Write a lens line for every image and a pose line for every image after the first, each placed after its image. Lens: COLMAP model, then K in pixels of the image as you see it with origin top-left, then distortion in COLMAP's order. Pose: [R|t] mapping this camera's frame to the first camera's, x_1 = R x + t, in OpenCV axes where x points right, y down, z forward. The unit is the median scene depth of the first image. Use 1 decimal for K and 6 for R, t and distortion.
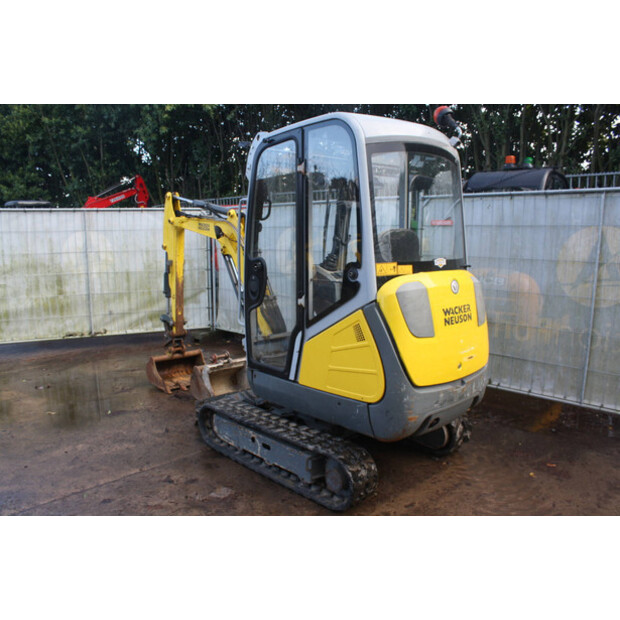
lens RADIAL K [[527.4, 0, 310.0], [0, 527.4, 310.0], [0, 0, 1]] dist [-0.163275, 0.148287]
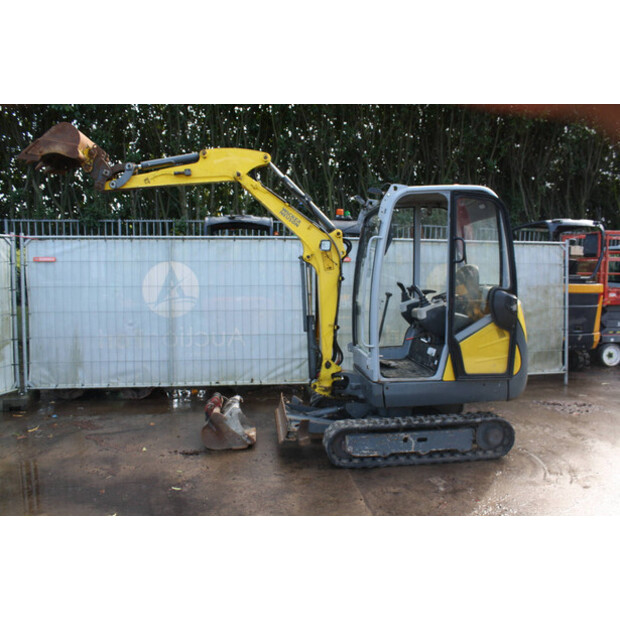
lens RADIAL K [[527.4, 0, 310.0], [0, 527.4, 310.0], [0, 0, 1]] dist [-0.163275, 0.148287]
pose [[0.592408, -0.056208, 0.803675, -1.181707], [0.114154, 0.993355, -0.014672, -0.052363], [-0.797510, 0.100434, 0.594887, 0.445541]]
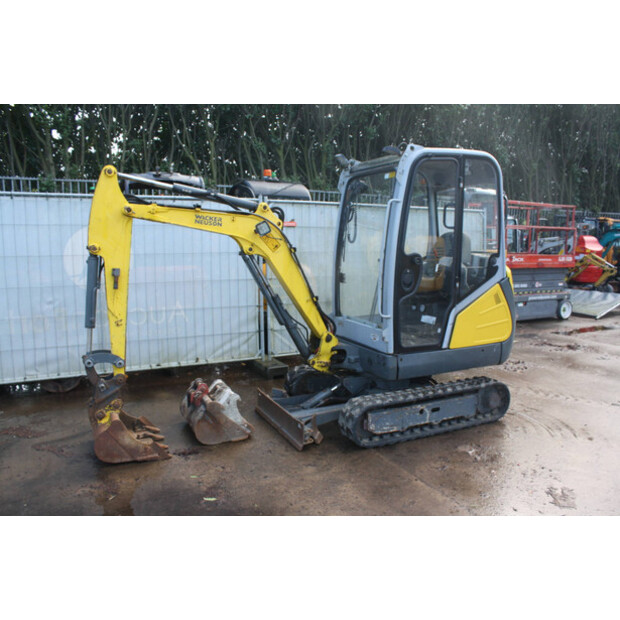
lens RADIAL K [[527.4, 0, 310.0], [0, 527.4, 310.0], [0, 0, 1]] dist [-0.163275, 0.148287]
pose [[0.305464, -0.125499, 0.943897, -1.252675], [0.132804, 0.987203, 0.088279, -0.107787], [-0.942897, 0.098387, 0.318222, 0.852896]]
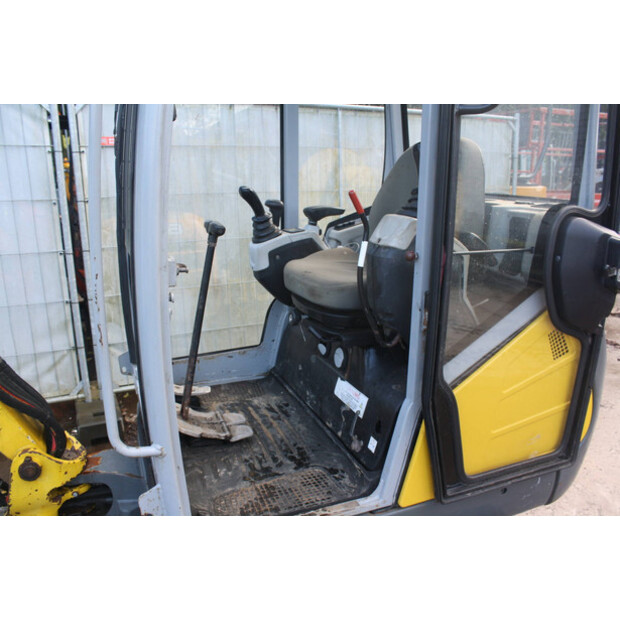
lens RADIAL K [[527.3, 0, 298.9], [0, 527.3, 325.2], [0, 0, 1]] dist [-0.117409, 0.001070]
pose [[0.352943, -0.263925, 0.897650, -0.362256], [0.140558, 0.963460, 0.228009, -0.100316], [-0.925027, 0.045698, 0.377143, 0.858185]]
